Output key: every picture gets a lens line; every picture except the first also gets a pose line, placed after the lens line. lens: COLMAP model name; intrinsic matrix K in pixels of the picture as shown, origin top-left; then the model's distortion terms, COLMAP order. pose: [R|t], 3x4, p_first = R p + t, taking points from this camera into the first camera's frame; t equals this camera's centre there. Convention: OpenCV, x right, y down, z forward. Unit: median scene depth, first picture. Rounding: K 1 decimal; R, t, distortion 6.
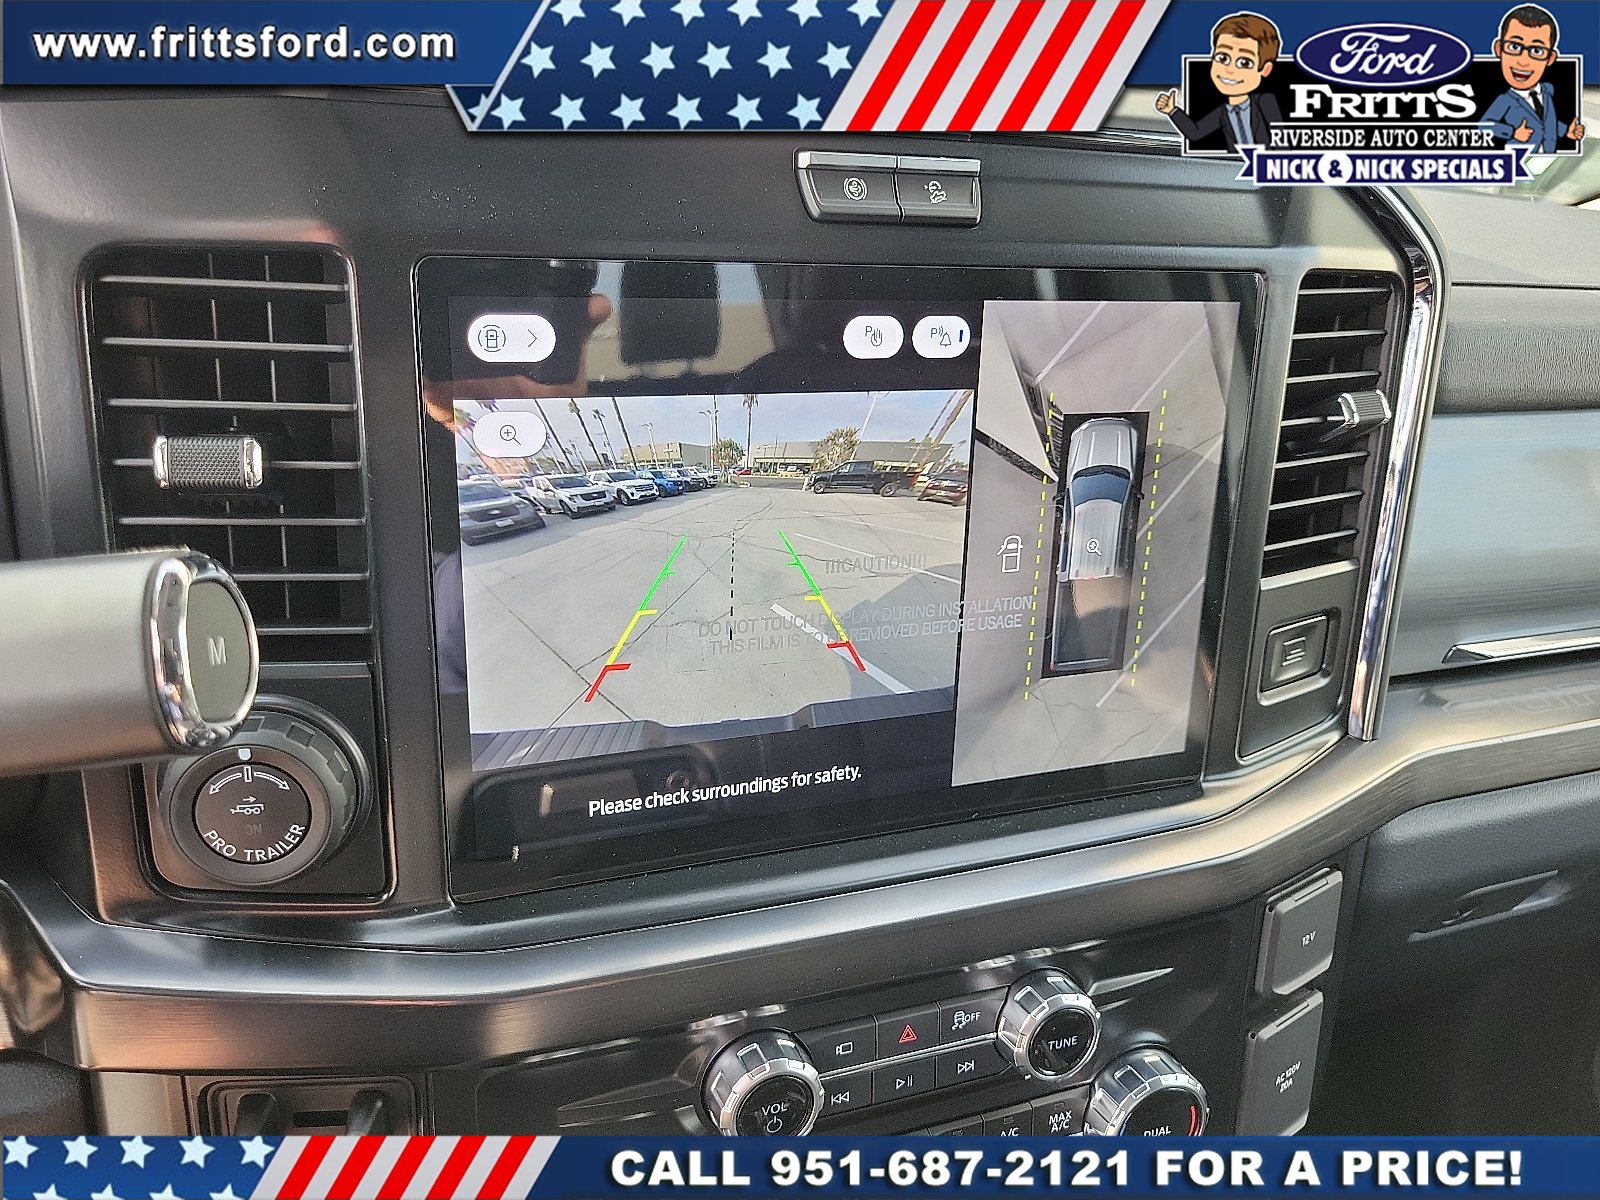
lens RADIAL K [[1202.7, 0, 800.0], [0, 1202.7, 600.0], [0, 0, 1]] dist [0.001322, -0.011804]
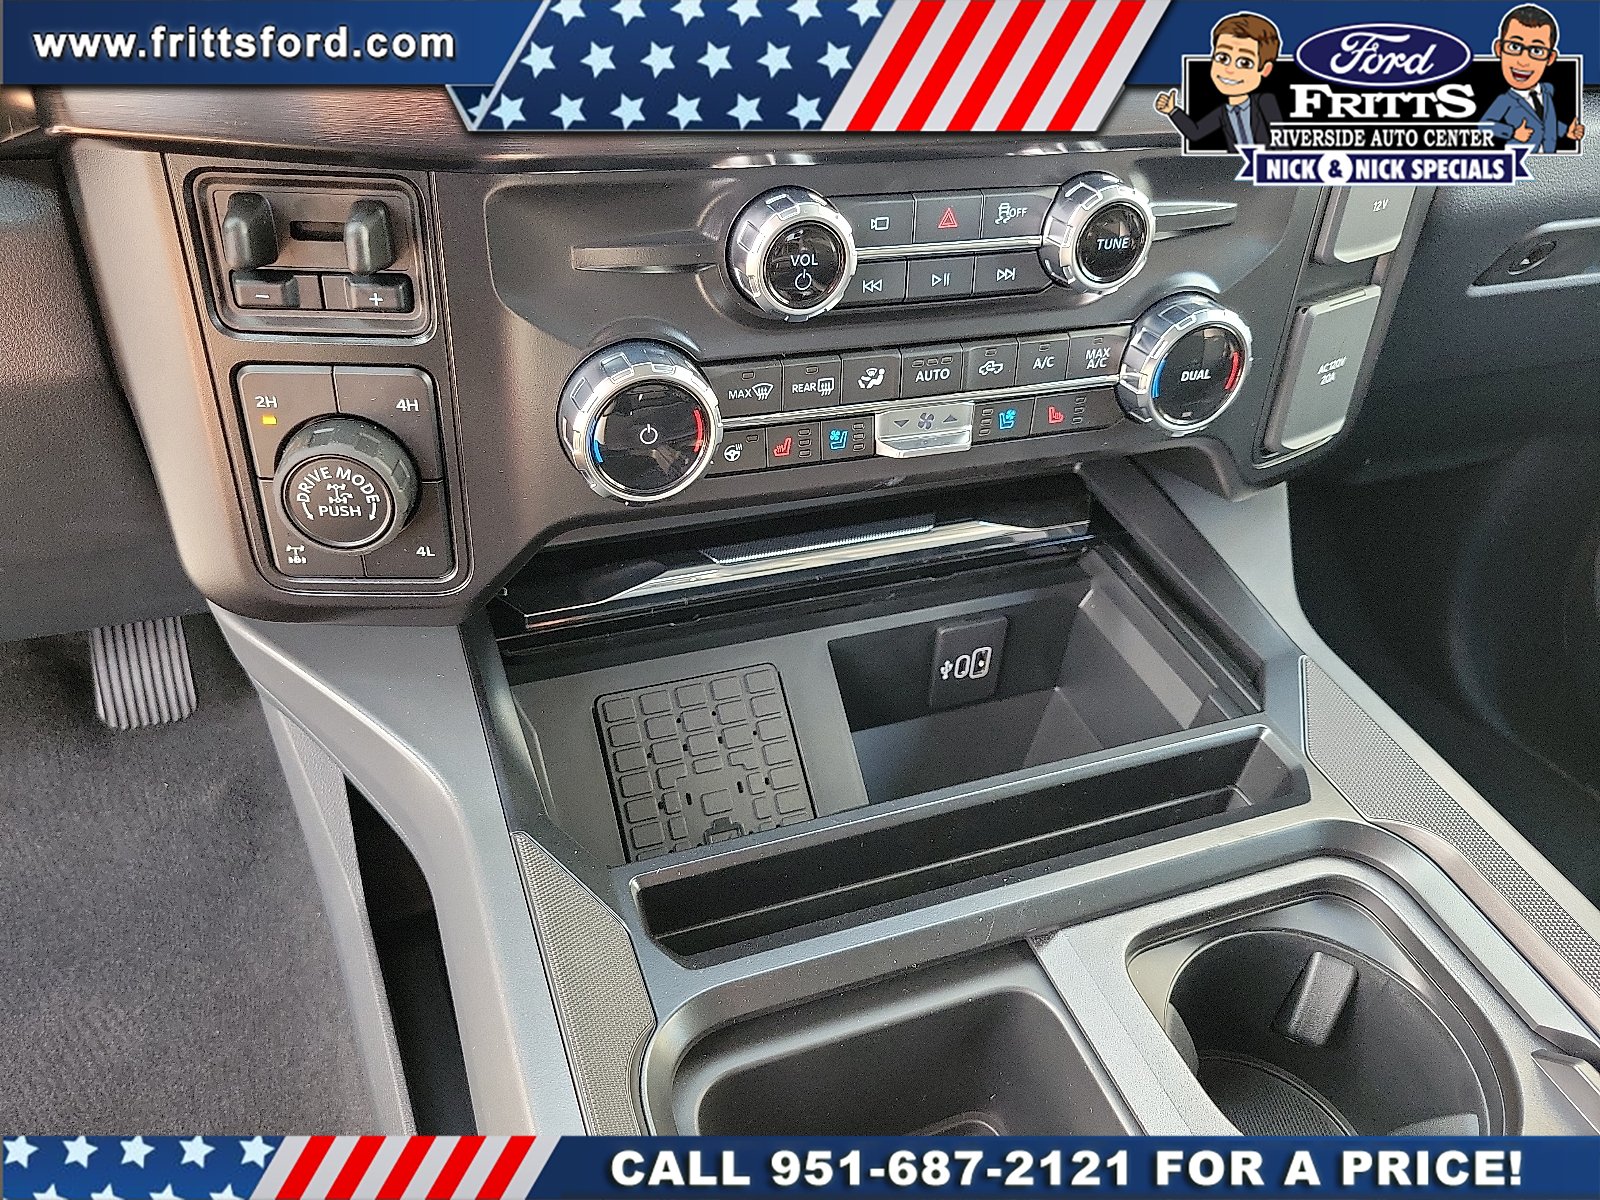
lens RADIAL K [[1202.7, 0, 800.0], [0, 1202.7, 600.0], [0, 0, 1]] dist [0.001322, -0.011804]
pose [[0.999583, 0.028605, -0.003825, -0.012268], [-0.026438, 0.960775, 0.276066, 0.381262], [0.011572, -0.275850, 0.961131, 0.025254]]
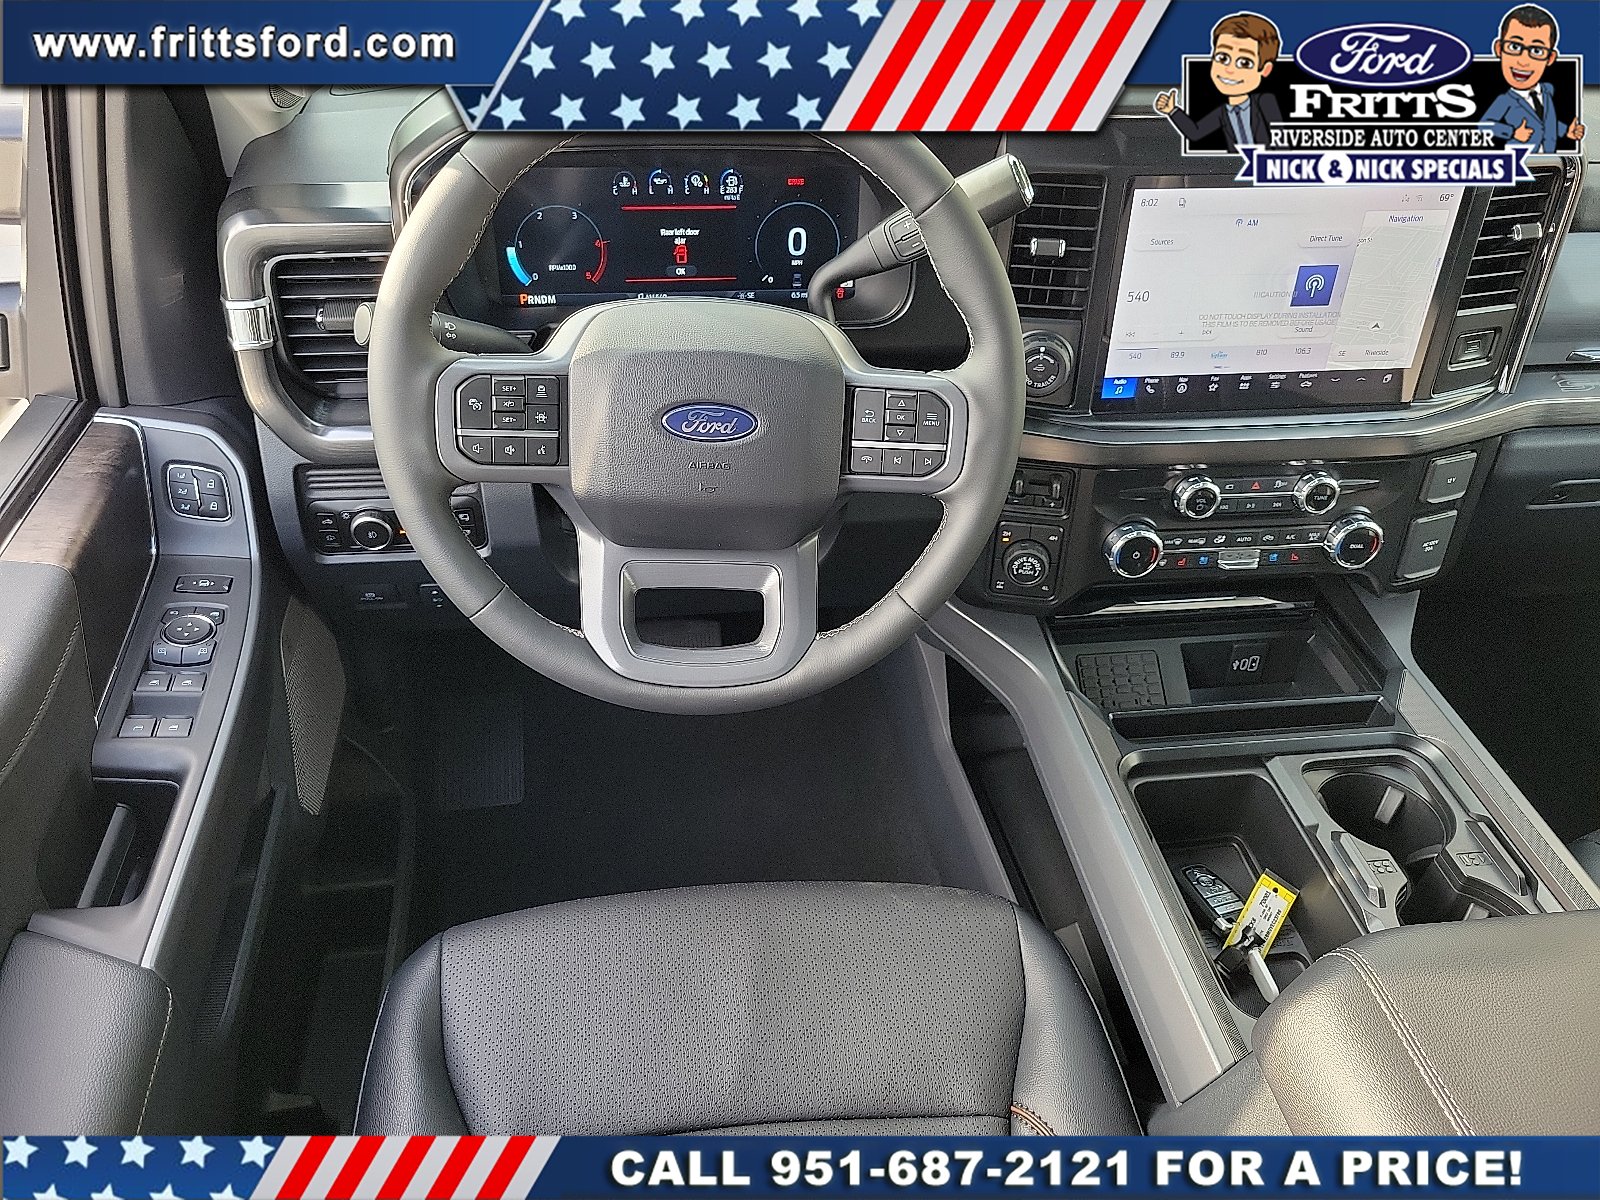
lens RADIAL K [[1185.3, 0, 794.6], [0, 1185.3, 606.8], [0, 0, 1]] dist [0.033253, 0.001003]
pose [[0.964161, 0.127649, -0.232591, -0.228358], [-0.064529, 0.963154, 0.261096, 0.010275], [0.257350, -0.236730, 0.936873, -1.644305]]
